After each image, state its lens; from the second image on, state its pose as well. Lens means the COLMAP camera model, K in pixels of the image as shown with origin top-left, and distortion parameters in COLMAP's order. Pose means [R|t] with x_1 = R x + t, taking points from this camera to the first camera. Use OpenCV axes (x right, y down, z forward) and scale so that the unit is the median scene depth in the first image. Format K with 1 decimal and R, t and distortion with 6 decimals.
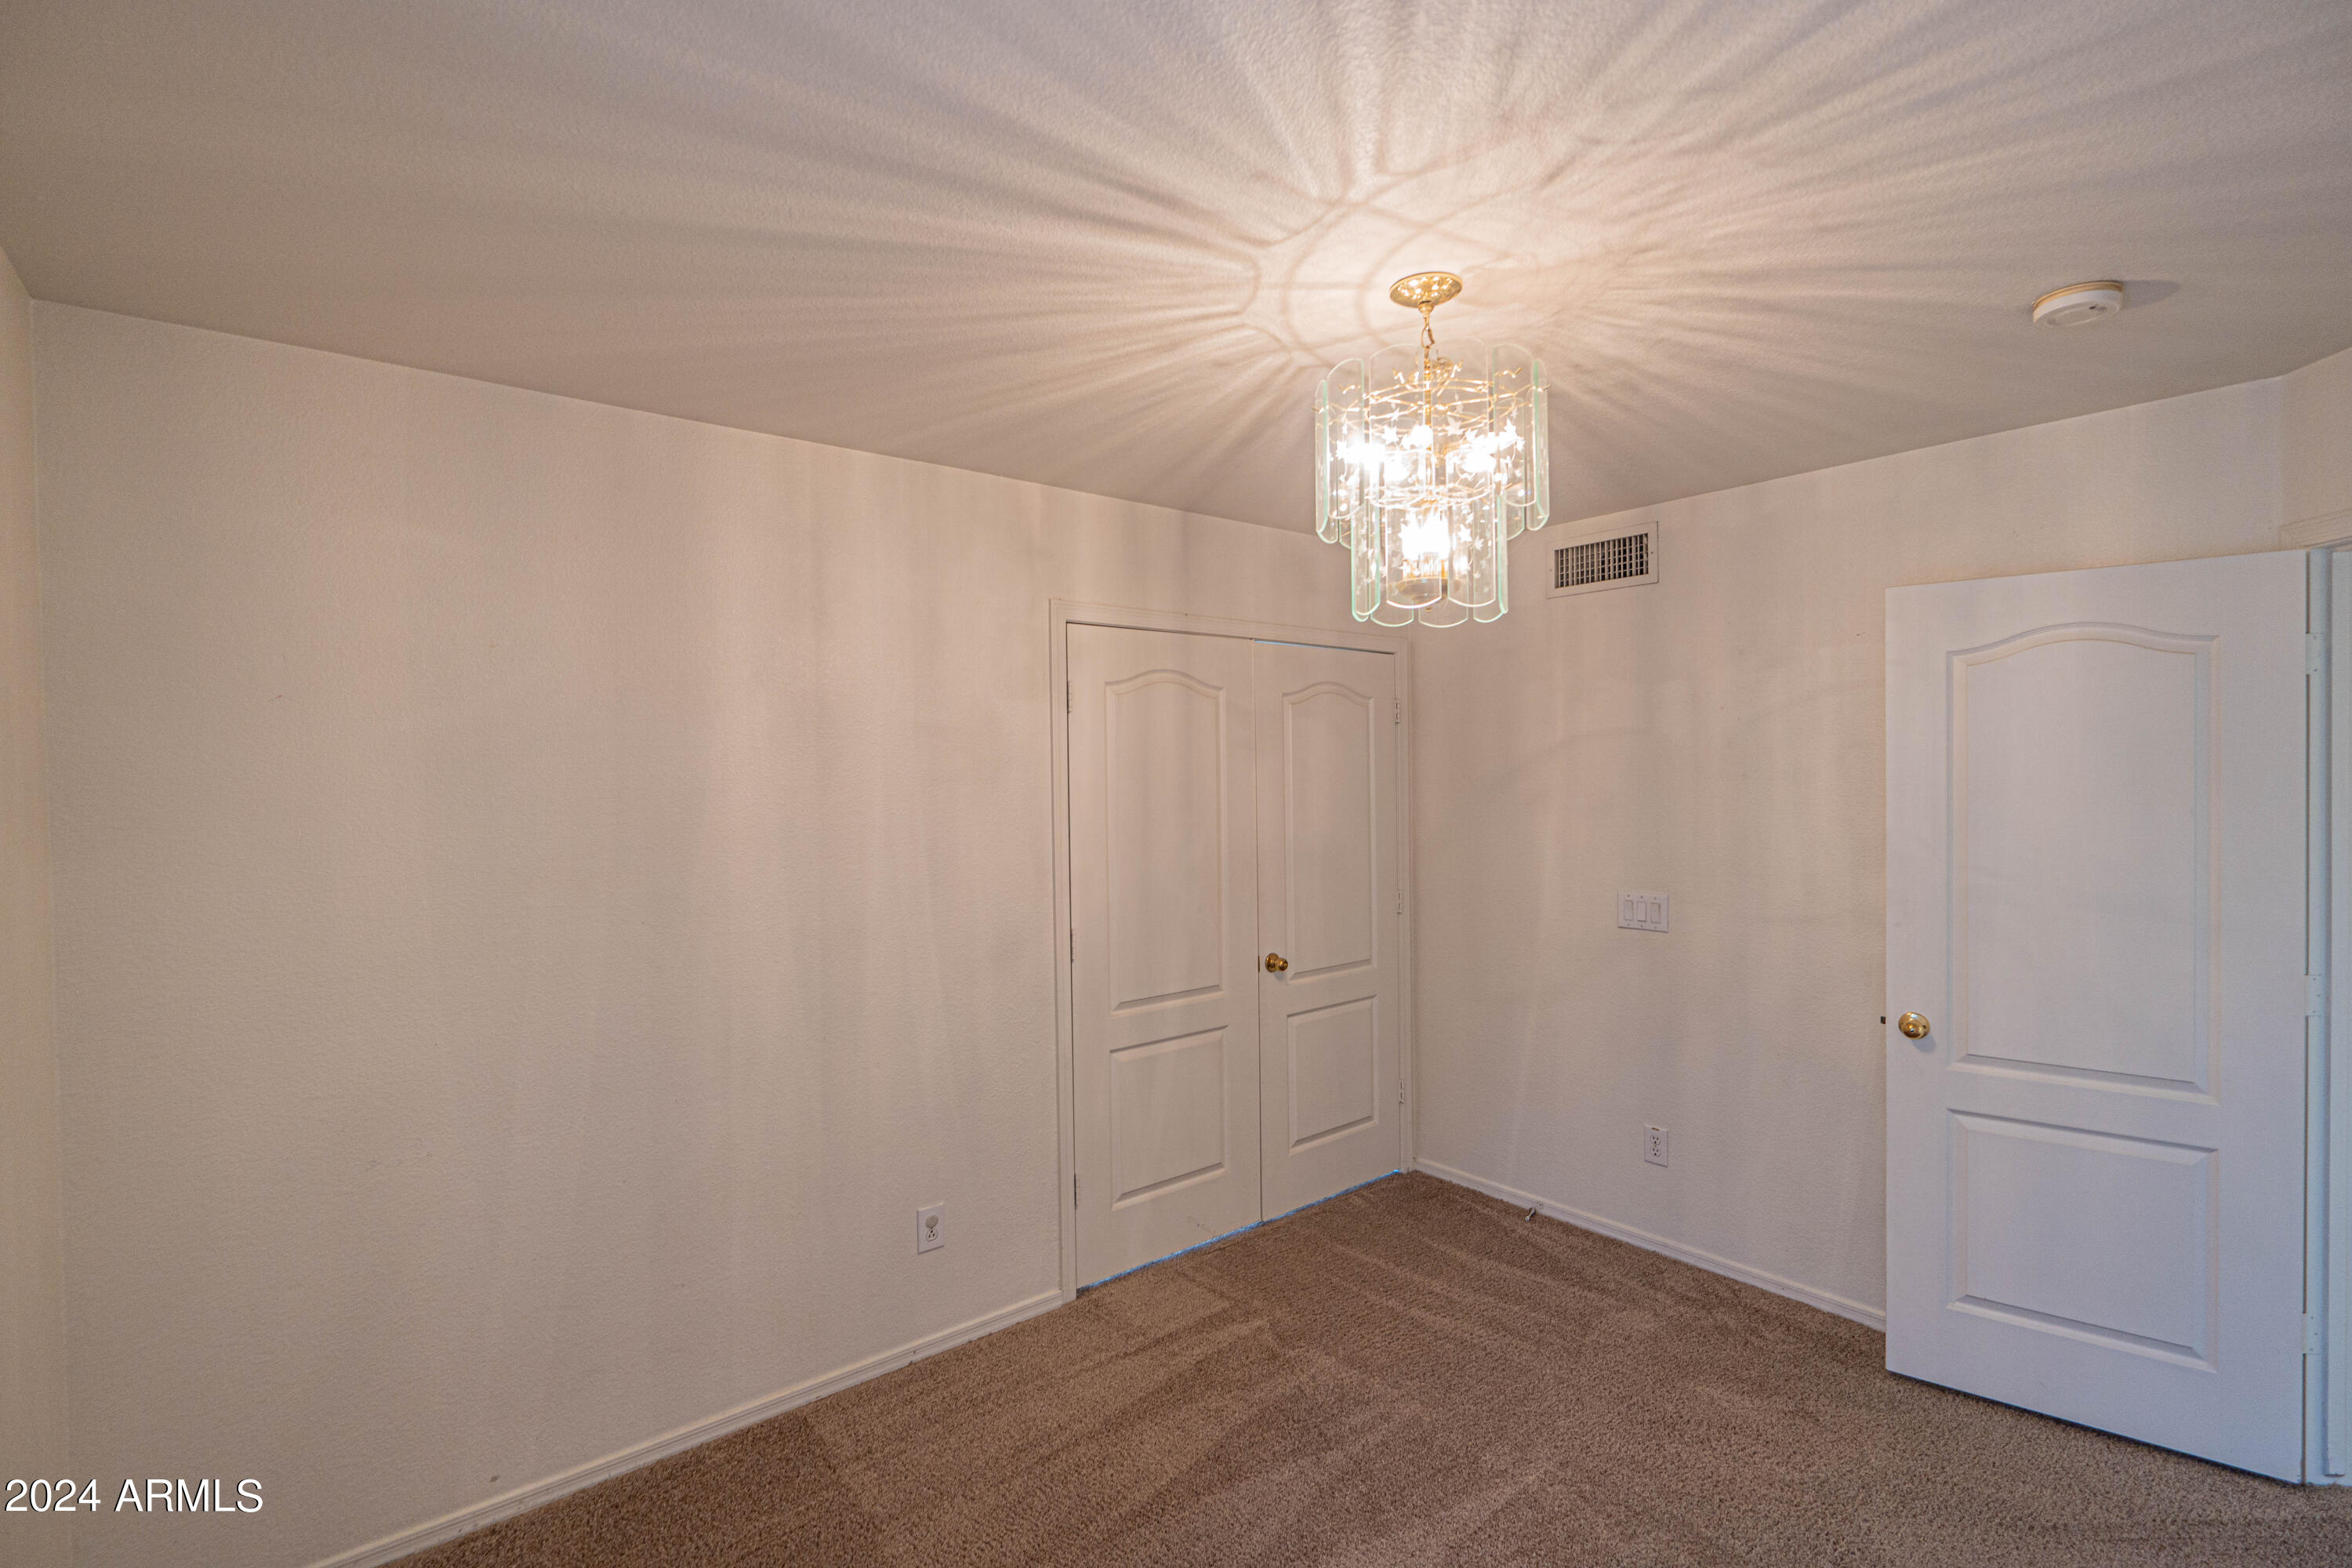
lens RADIAL K [[1073.6, 0, 1172.0], [0, 1073.6, 780.6], [0, 0, 1]] dist [-0.009622, 0.001212]
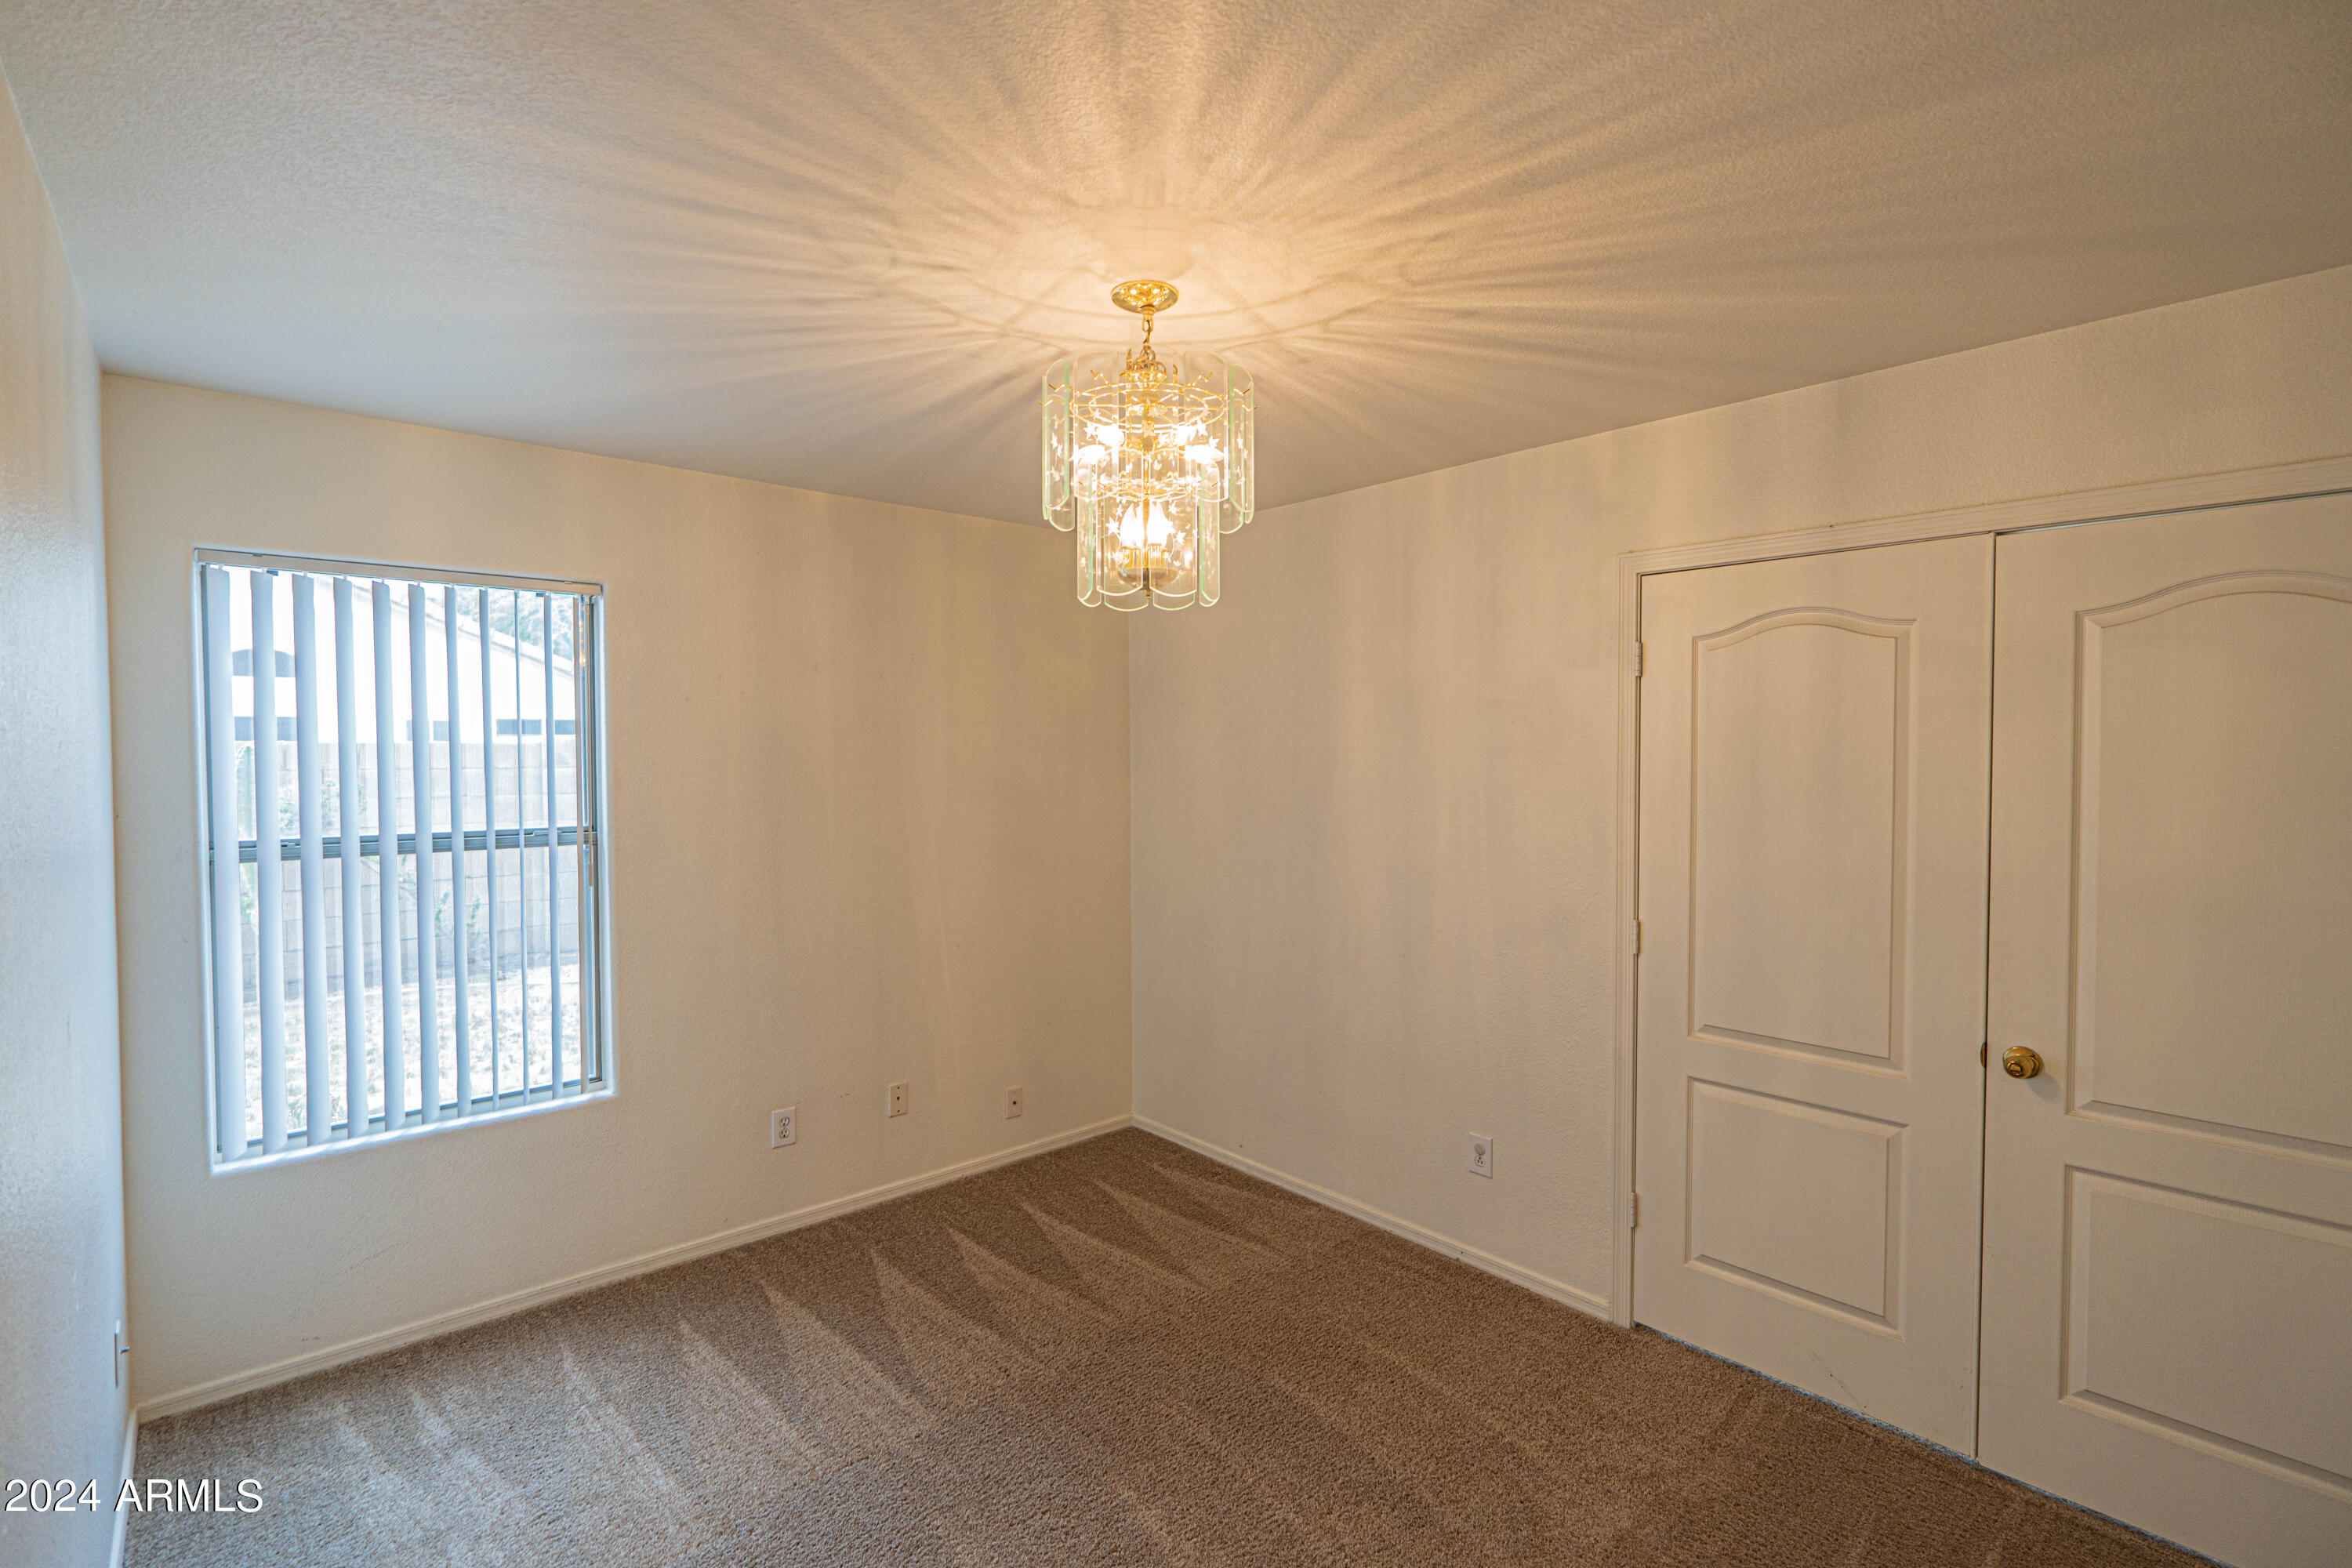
lens RADIAL K [[1073.6, 0, 1172.0], [0, 1073.6, 780.6], [0, 0, 1]] dist [-0.009622, 0.001212]
pose [[0.043218, 0.041800, -0.998191, 0.961580], [-0.008118, 0.999106, 0.041487, -0.014464], [0.999033, 0.006310, 0.043518, 0.713407]]
